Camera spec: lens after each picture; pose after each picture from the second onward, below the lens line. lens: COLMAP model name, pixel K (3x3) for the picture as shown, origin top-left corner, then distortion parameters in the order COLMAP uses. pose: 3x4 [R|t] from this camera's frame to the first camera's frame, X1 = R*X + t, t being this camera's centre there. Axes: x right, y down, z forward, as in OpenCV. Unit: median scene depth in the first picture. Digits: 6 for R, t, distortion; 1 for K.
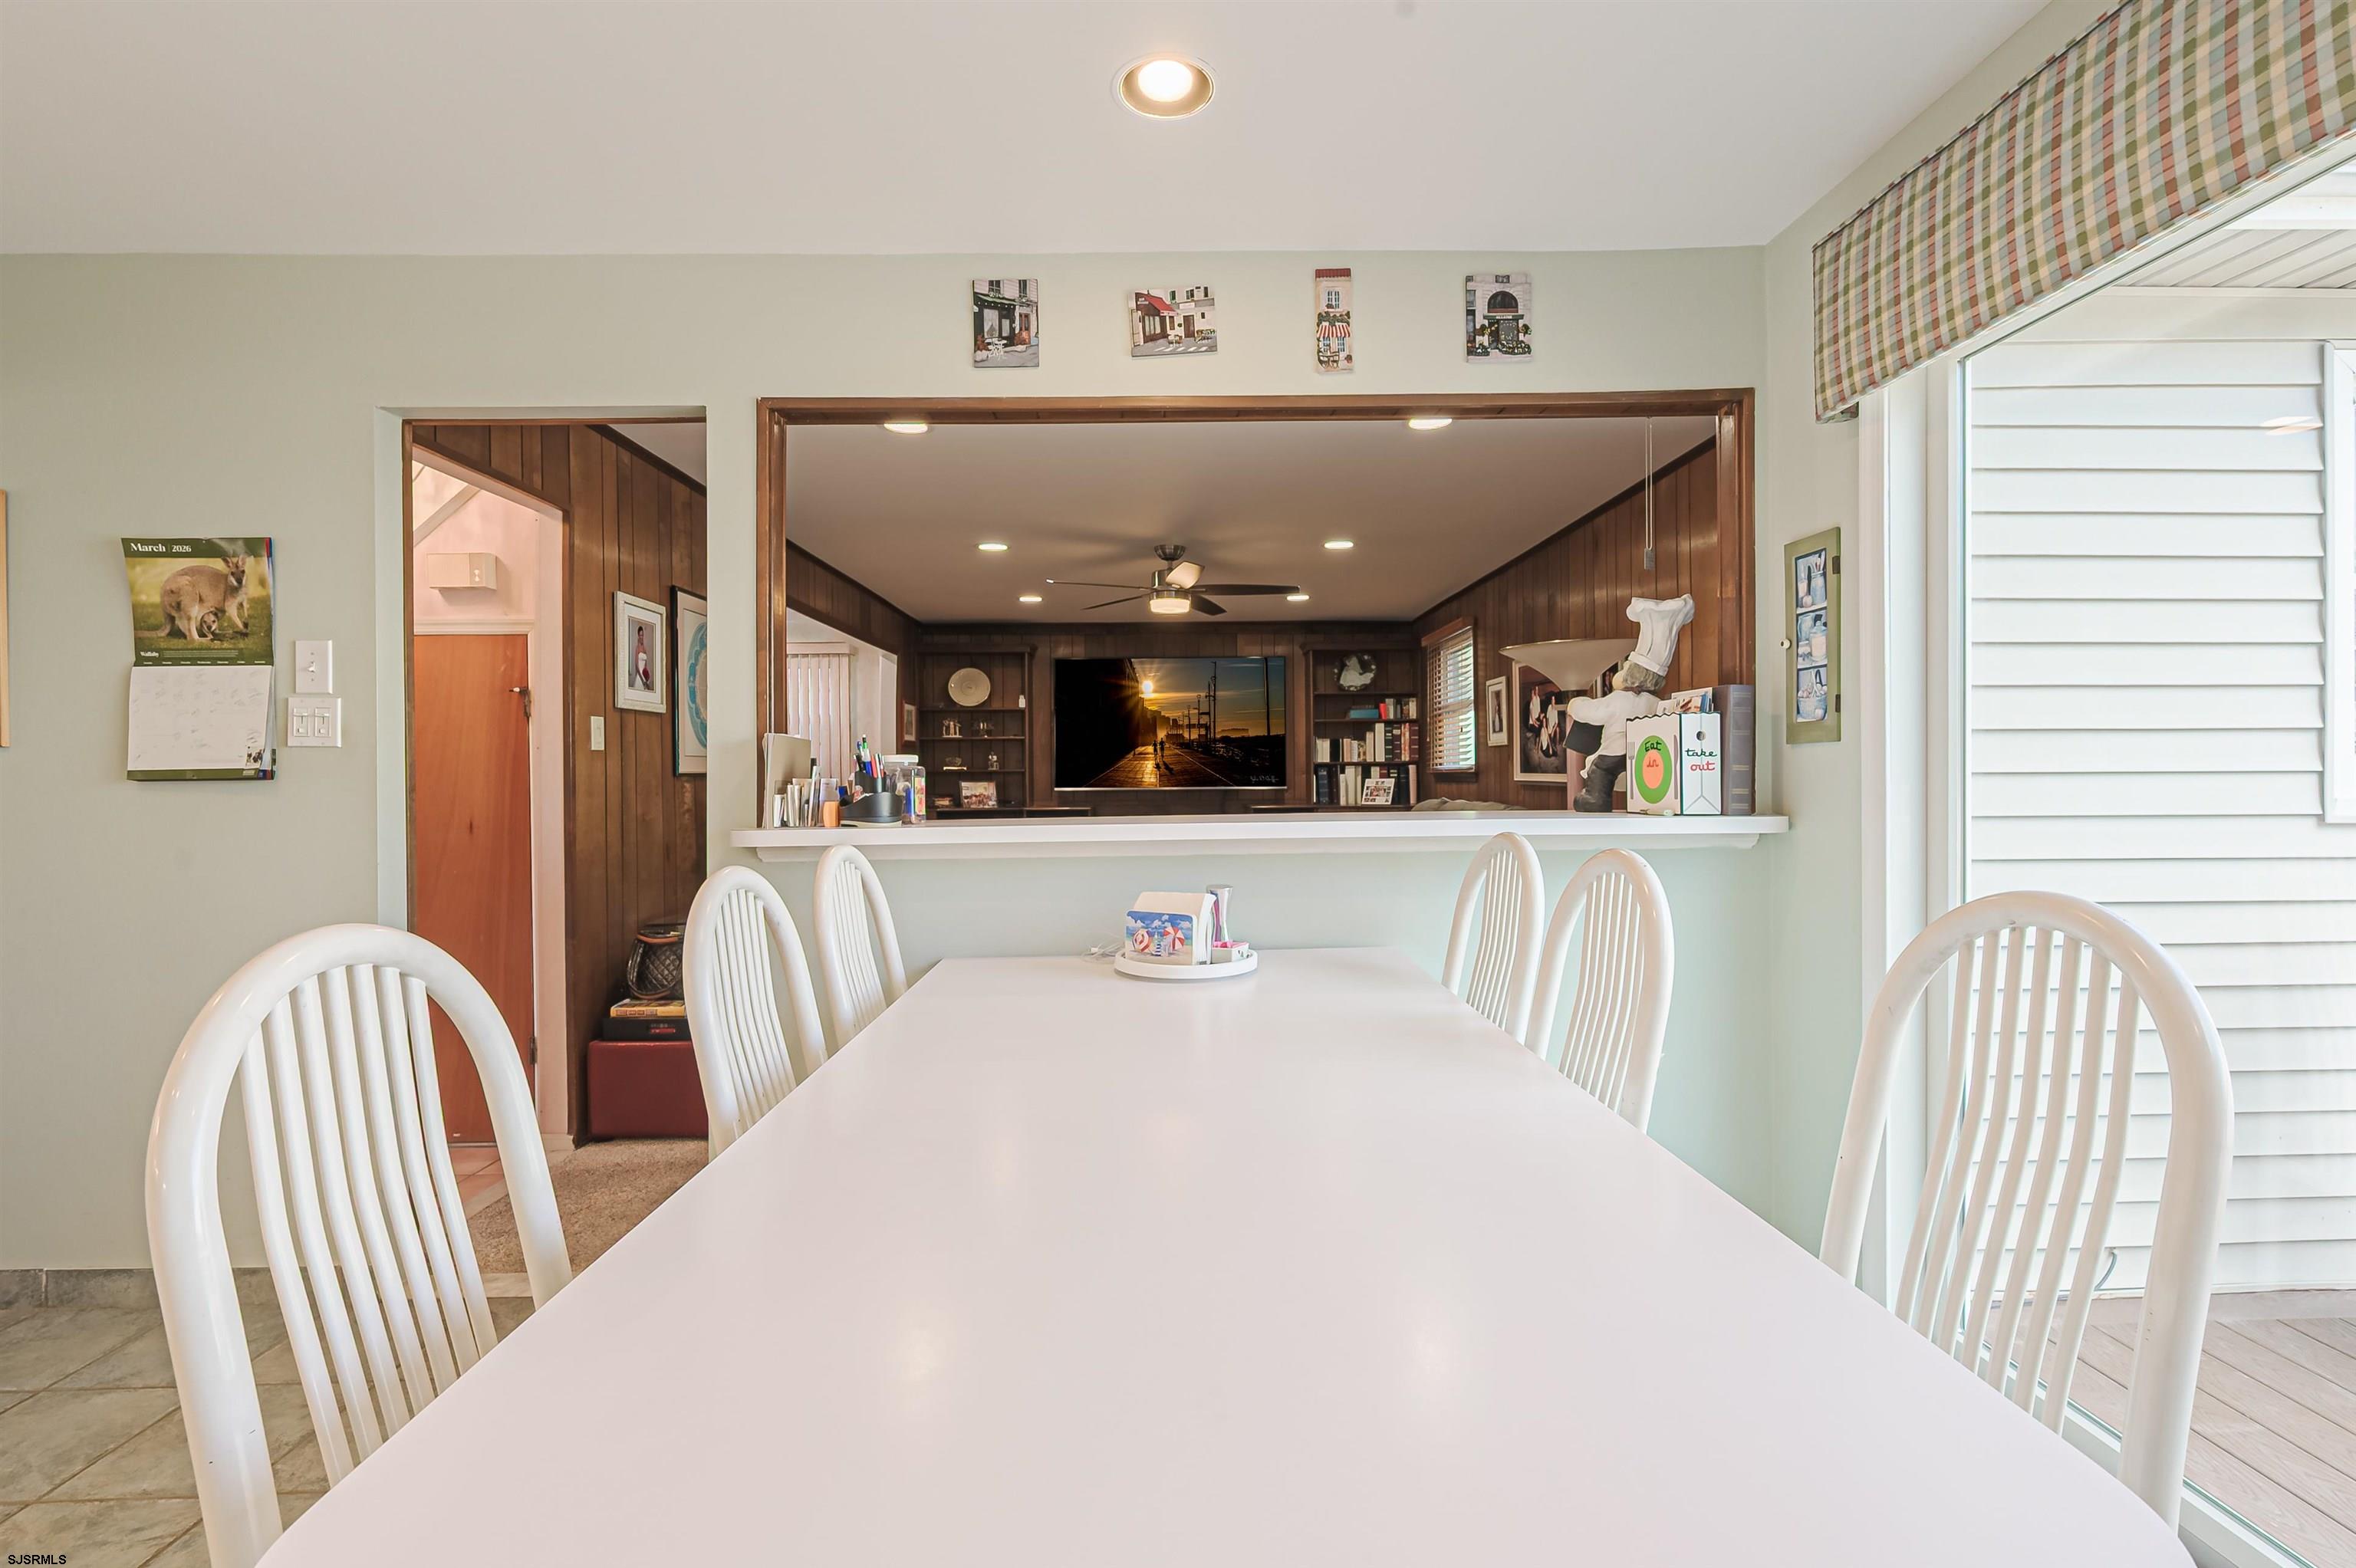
lens RADIAL K [[1074.9, 0, 1186.3], [0, 1074.9, 777.9], [0, 0, 1]] dist [0.004840, 0.000039]
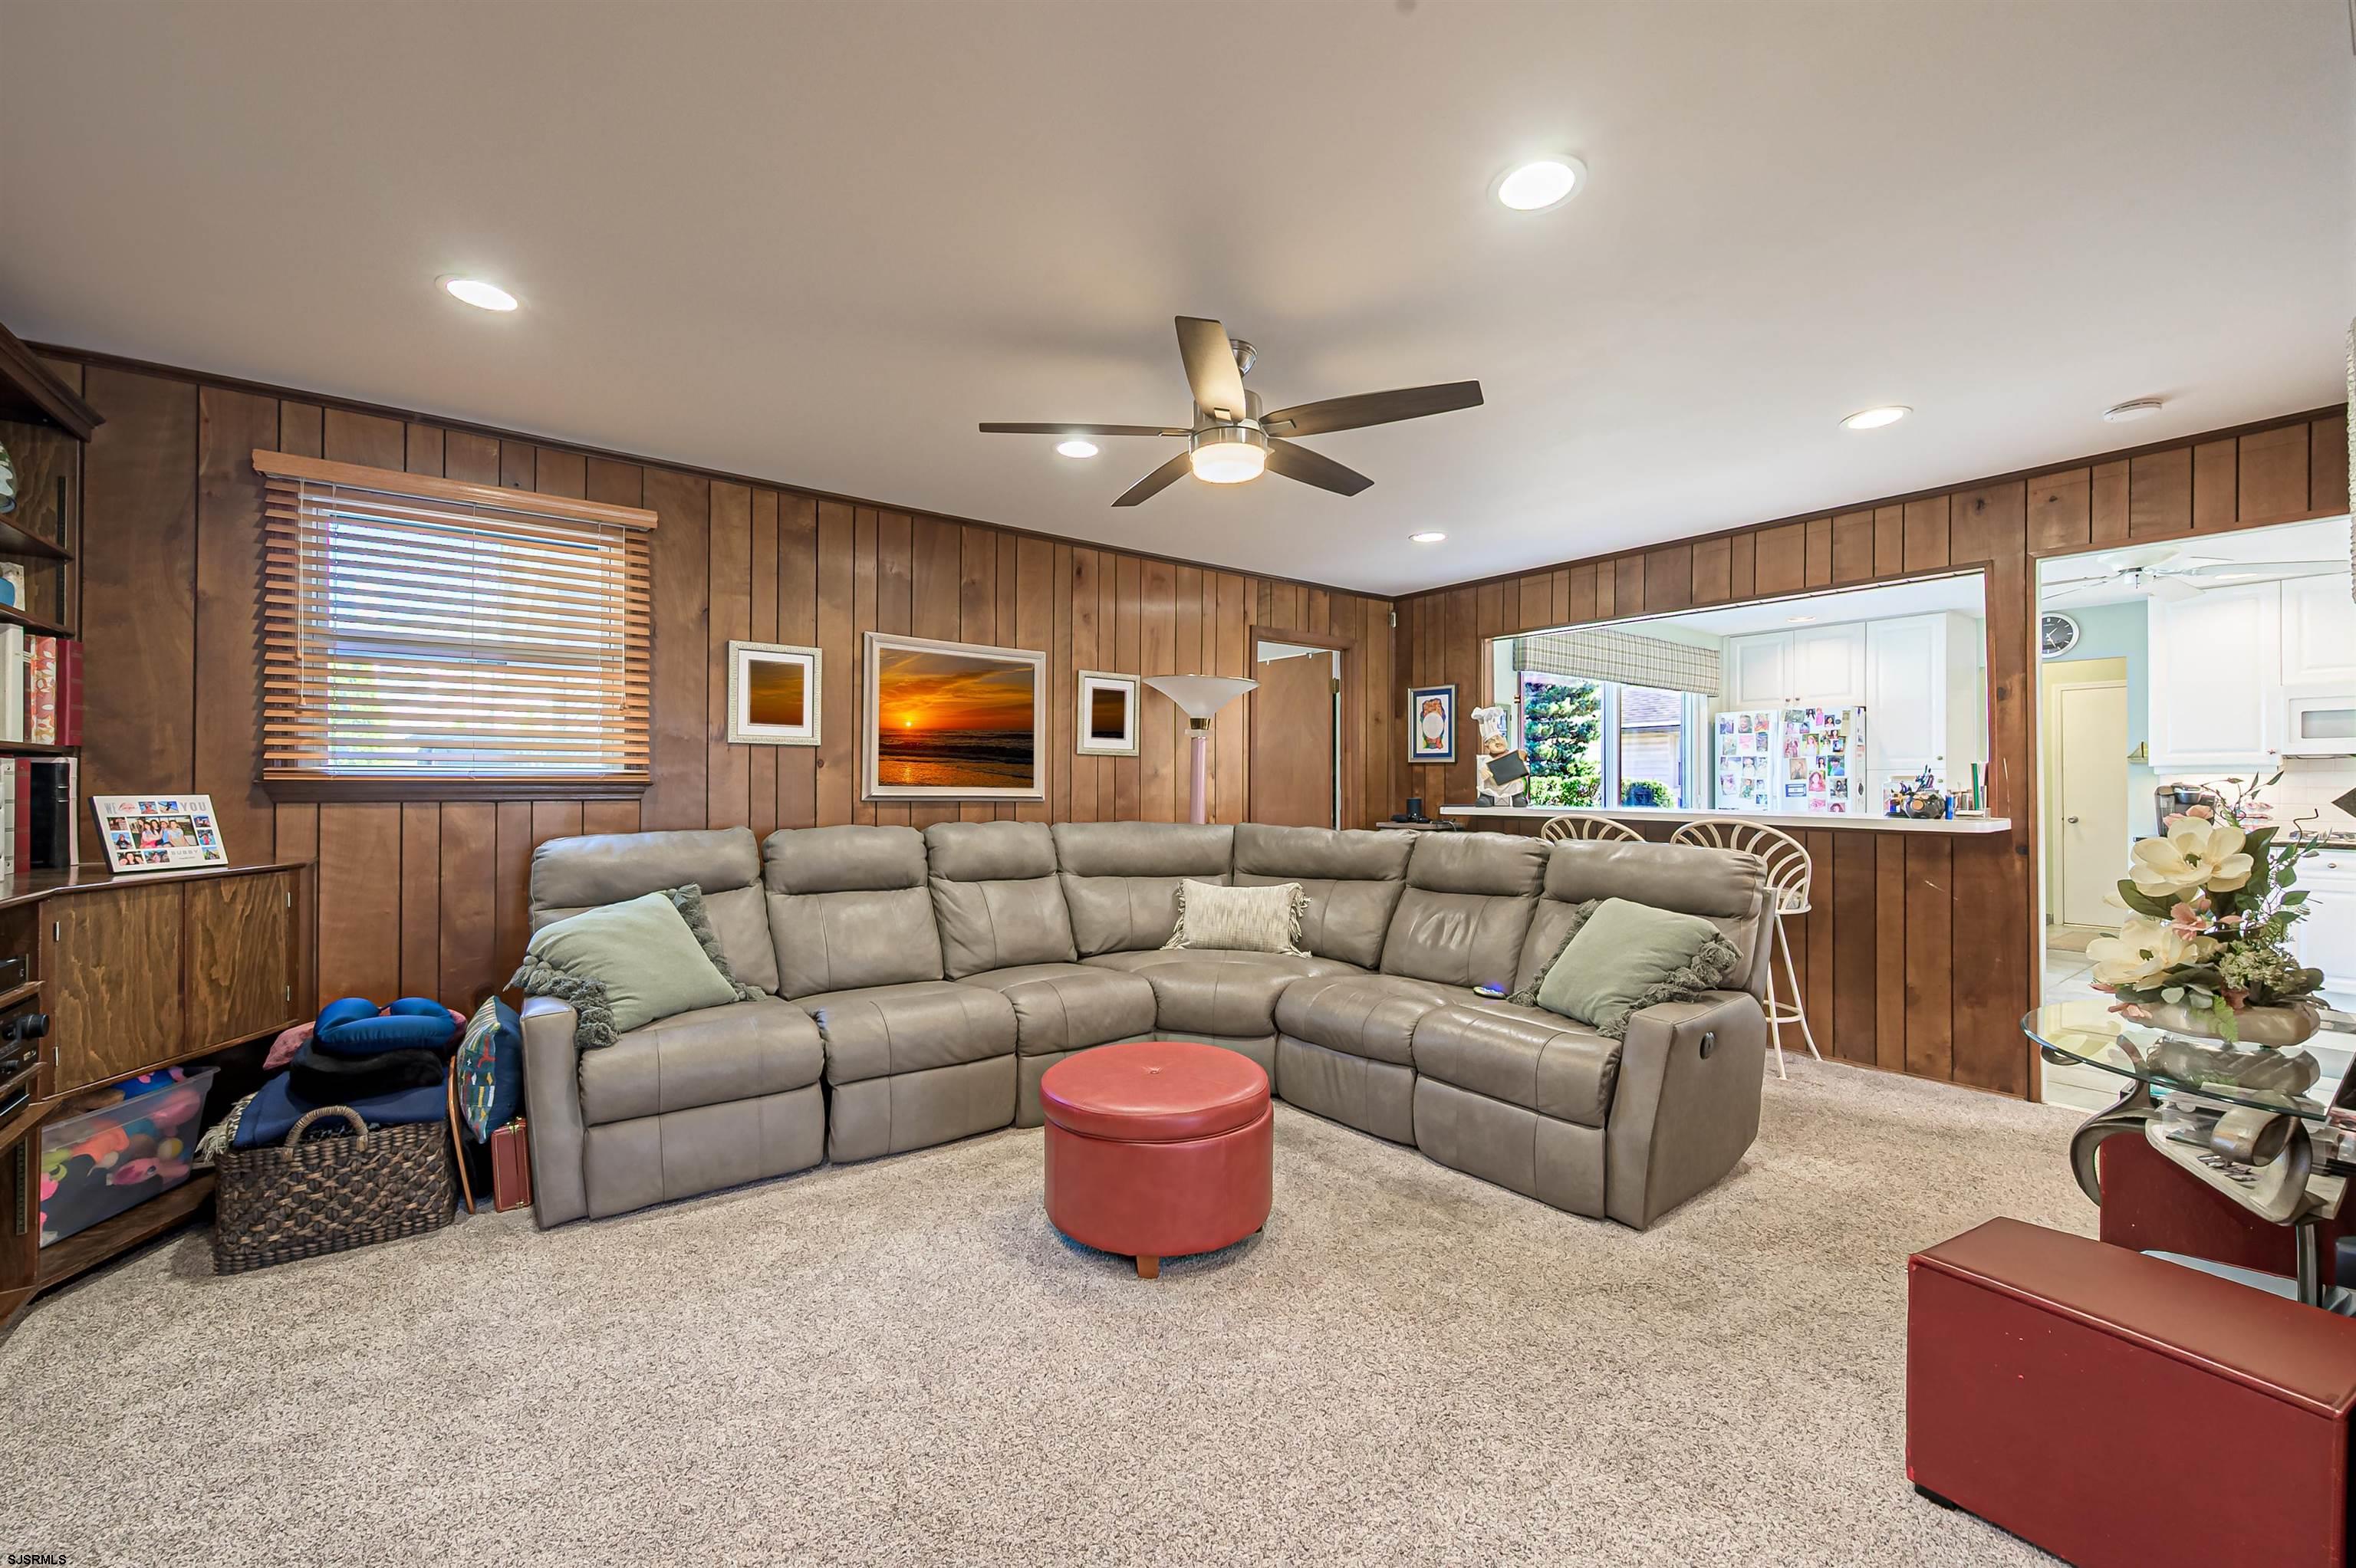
lens RADIAL K [[929.3, 0, 1164.2], [0, 929.3, 782.2], [0, 0, 1]] dist [0.003244, -0.000203]
pose [[-0.569791, 0.011429, 0.821710, -0.249387], [-0.000655, 0.999897, -0.014362, 0.000390], [-0.821789, -0.008721, -0.569725, 0.871270]]
